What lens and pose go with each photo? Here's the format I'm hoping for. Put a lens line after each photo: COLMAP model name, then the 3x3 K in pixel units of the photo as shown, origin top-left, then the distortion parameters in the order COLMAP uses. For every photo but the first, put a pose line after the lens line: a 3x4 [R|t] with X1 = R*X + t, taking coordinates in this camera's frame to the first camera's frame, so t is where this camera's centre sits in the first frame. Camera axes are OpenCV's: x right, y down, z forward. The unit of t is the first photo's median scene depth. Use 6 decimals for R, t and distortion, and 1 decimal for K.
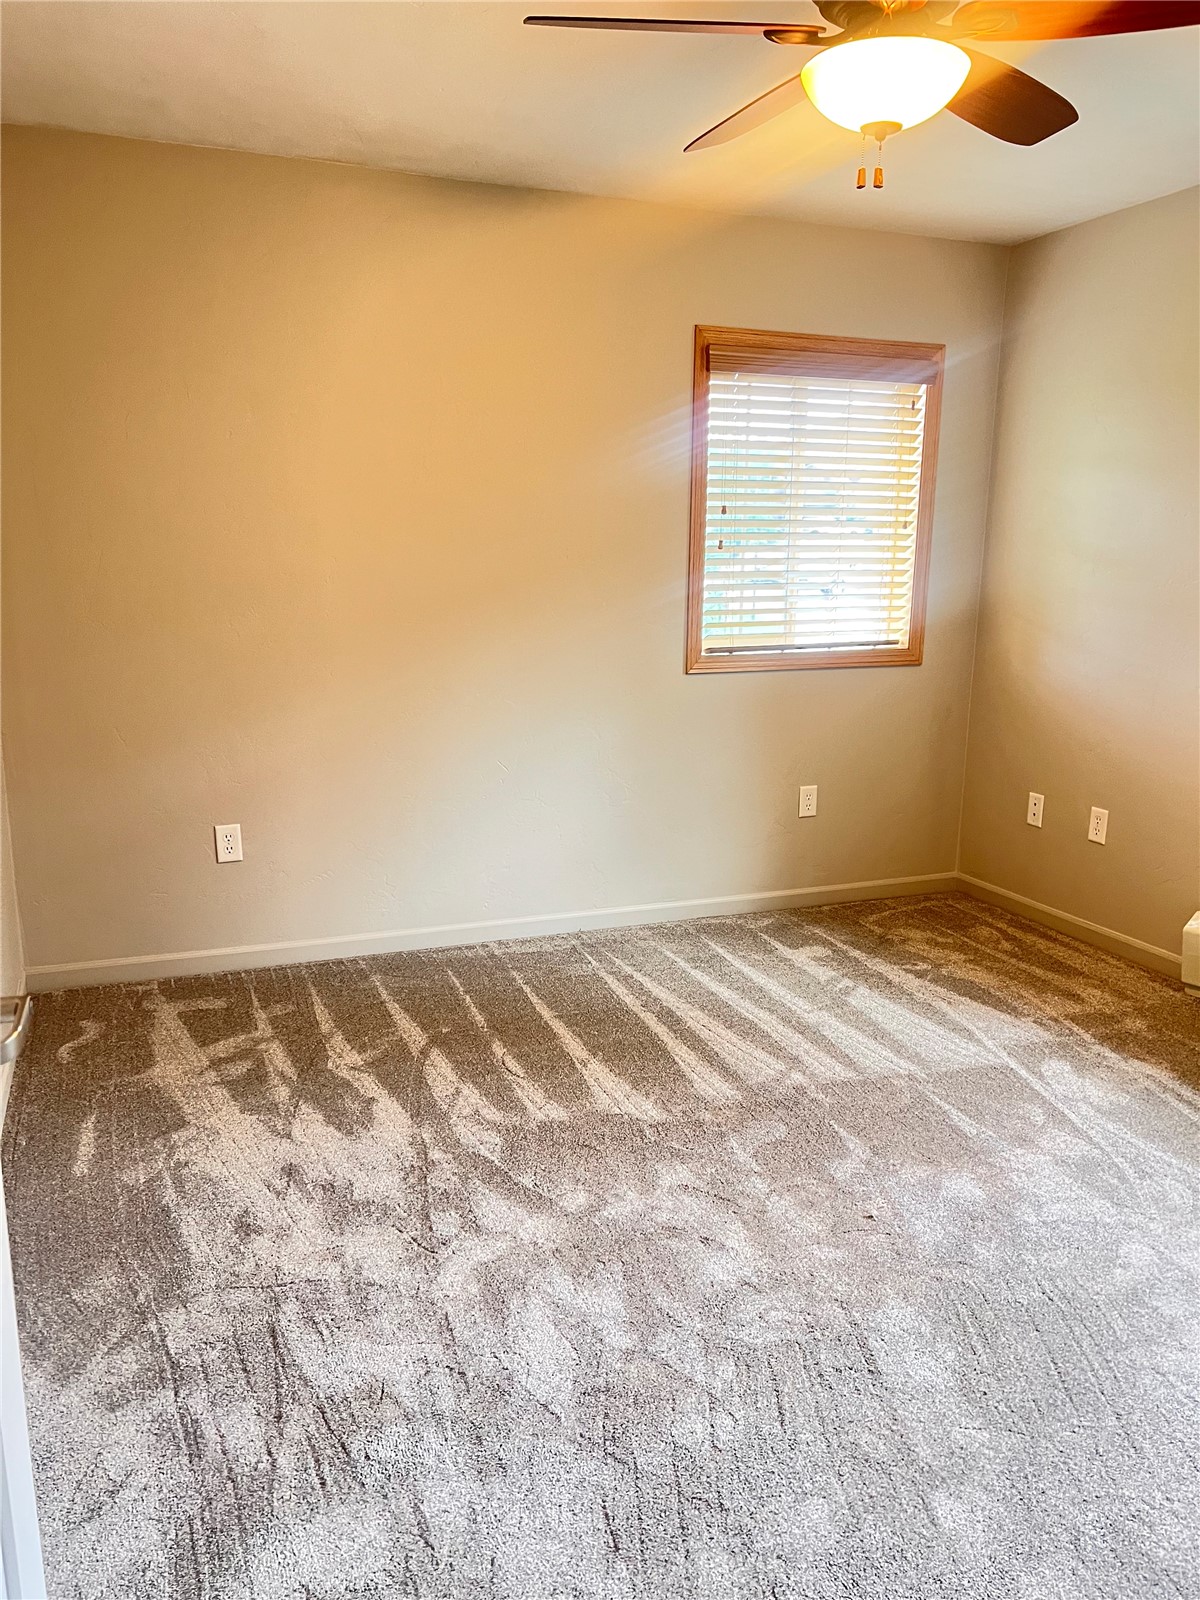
lens RADIAL K [[1218.4, 0, 589.5], [0, 1218.4, 823.8], [0, 0, 1]] dist [0.120956, -0.316233]
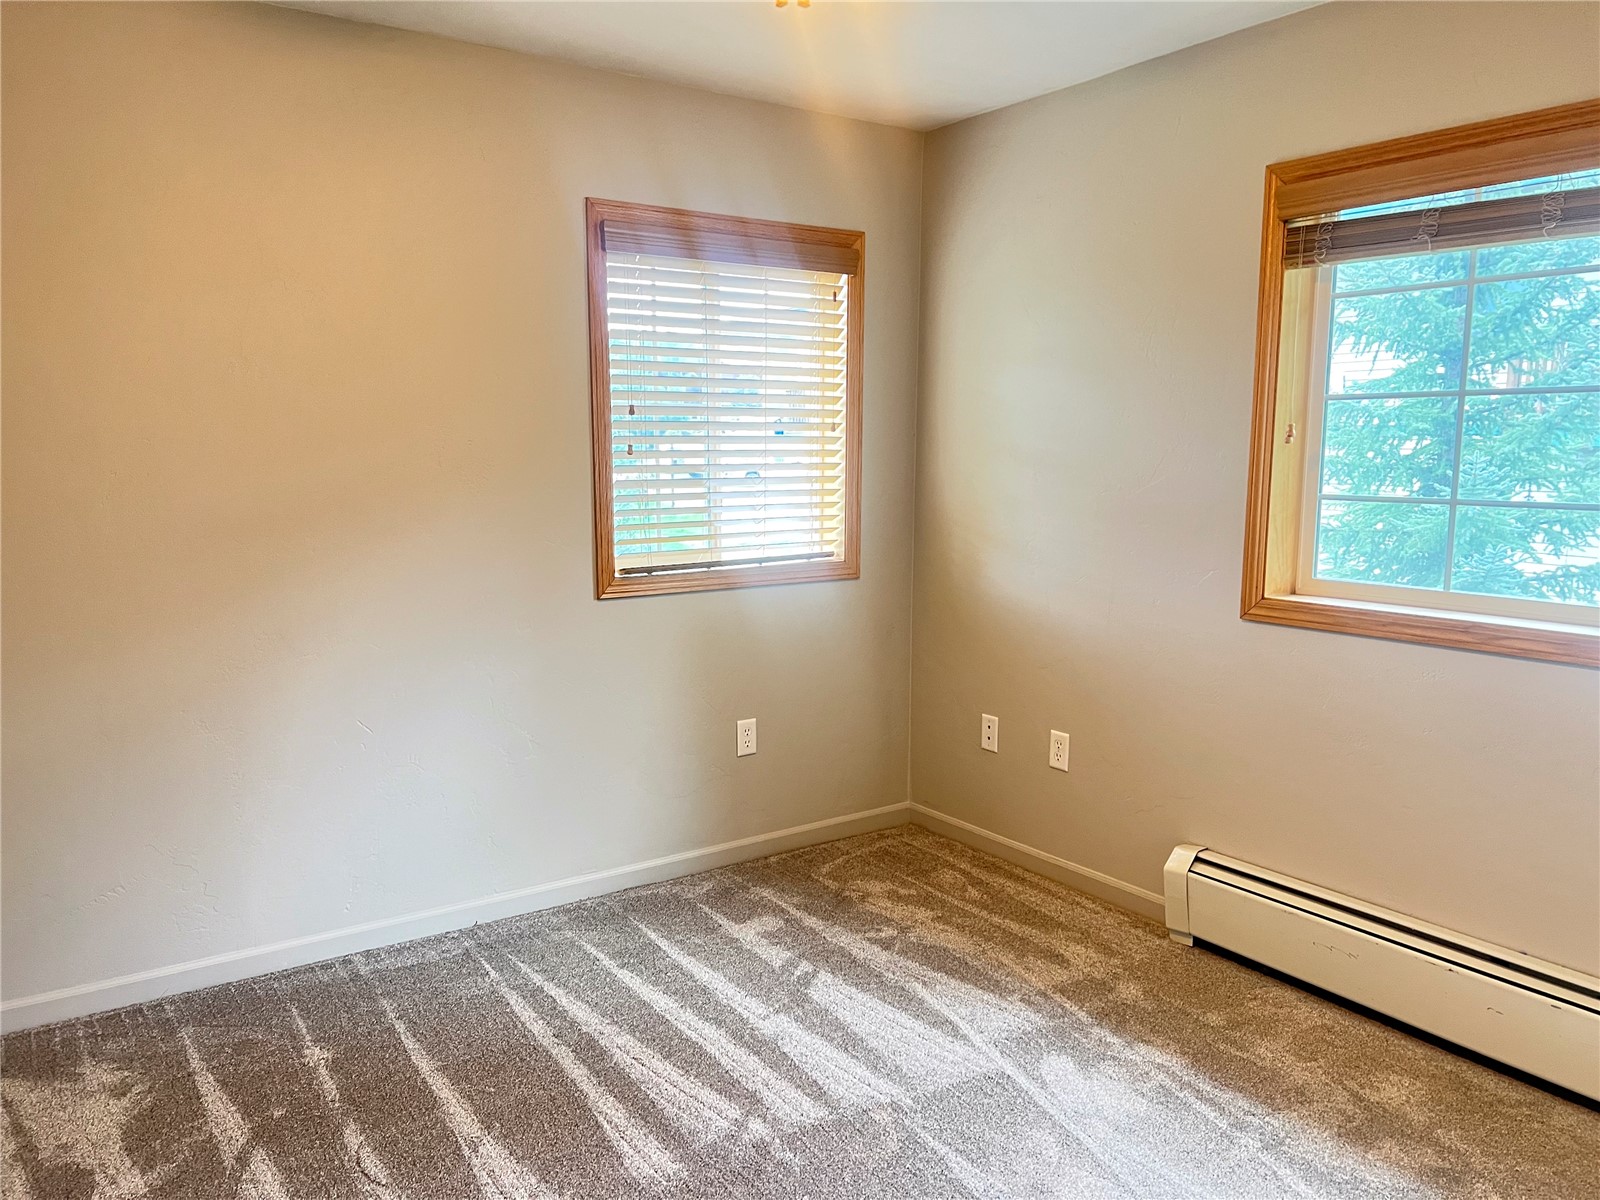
lens RADIAL K [[1196.1, 0, 794.4], [0, 1196.1, 610.7], [0, 0, 1]] dist [0.063167, -0.072274]
pose [[0.972941, -0.039808, 0.227599, 0.026130], [0.057222, 0.995874, -0.070430, -0.054924], [-0.223856, 0.081547, 0.971205, 0.187421]]
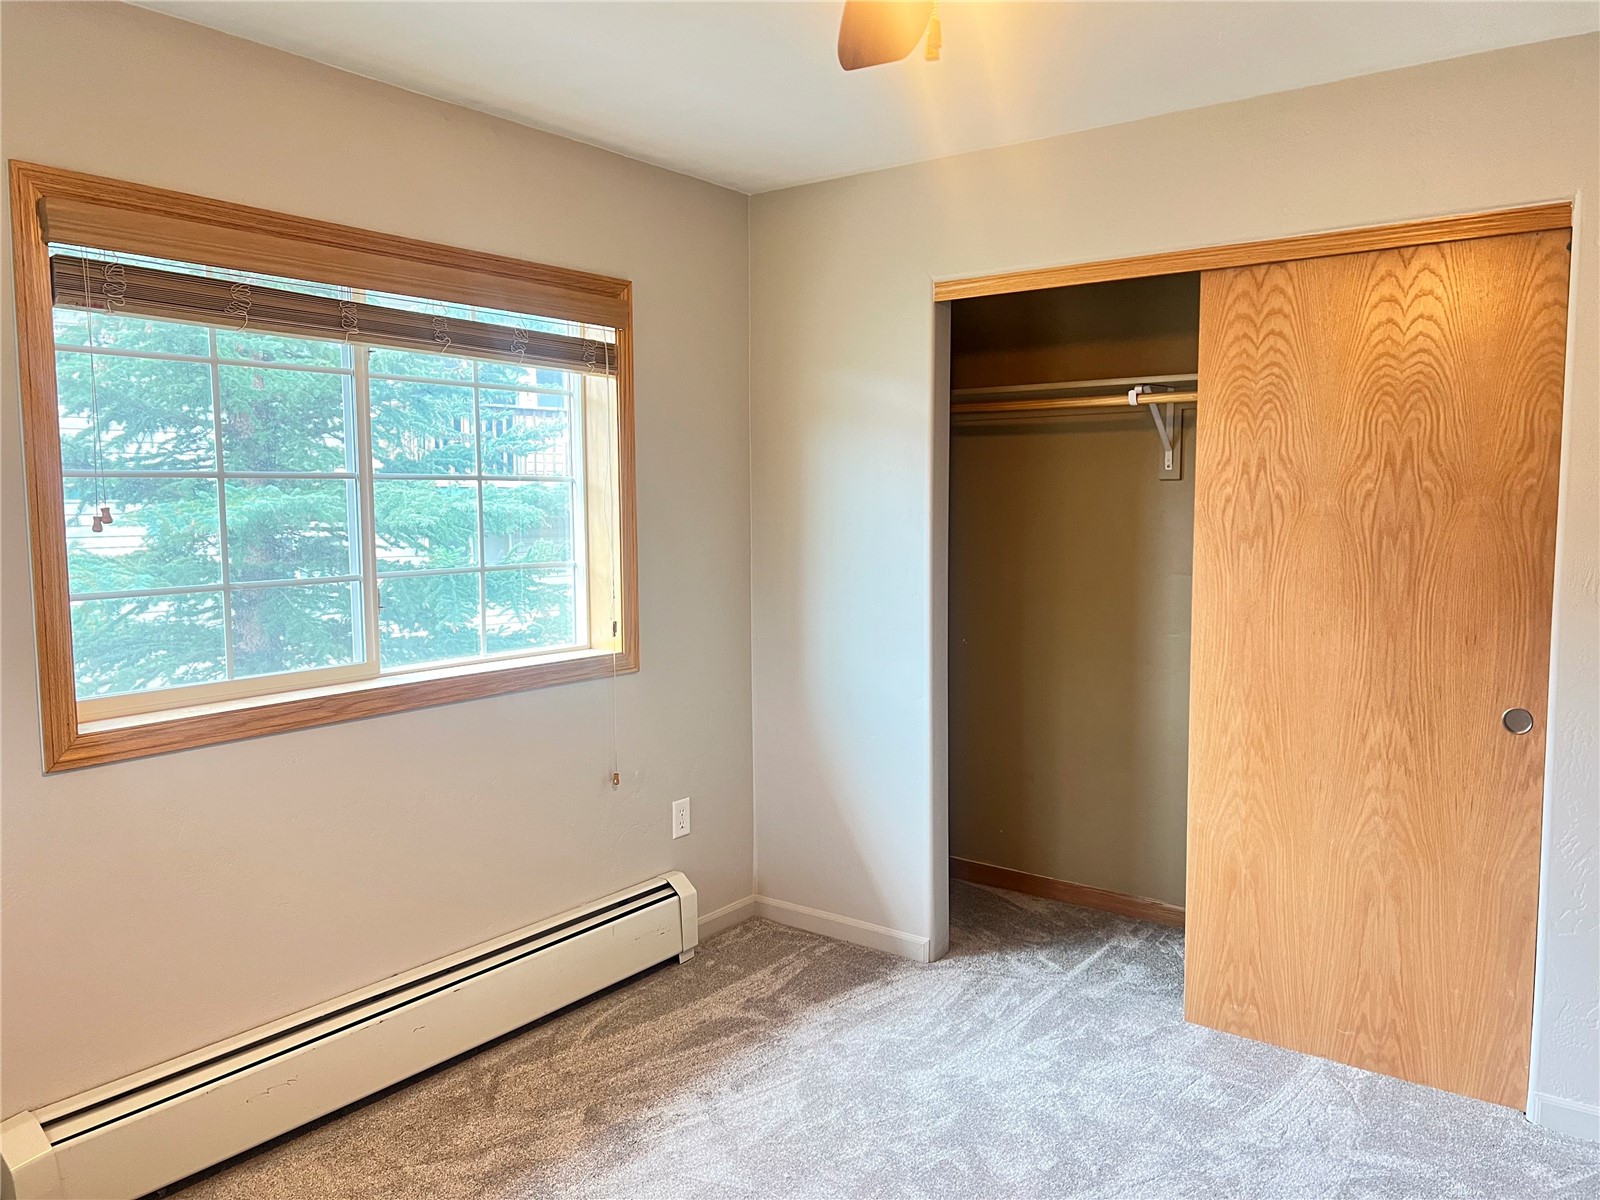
lens RADIAL K [[1196.1, 0, 794.4], [0, 1196.1, 610.7], [0, 0, 1]] dist [0.063167, -0.072274]
pose [[-0.525960, -0.088531, 0.845889, -0.378055], [0.185156, 0.958795, 0.215474, -0.384094], [-0.830110, 0.269952, -0.487896, 1.508323]]
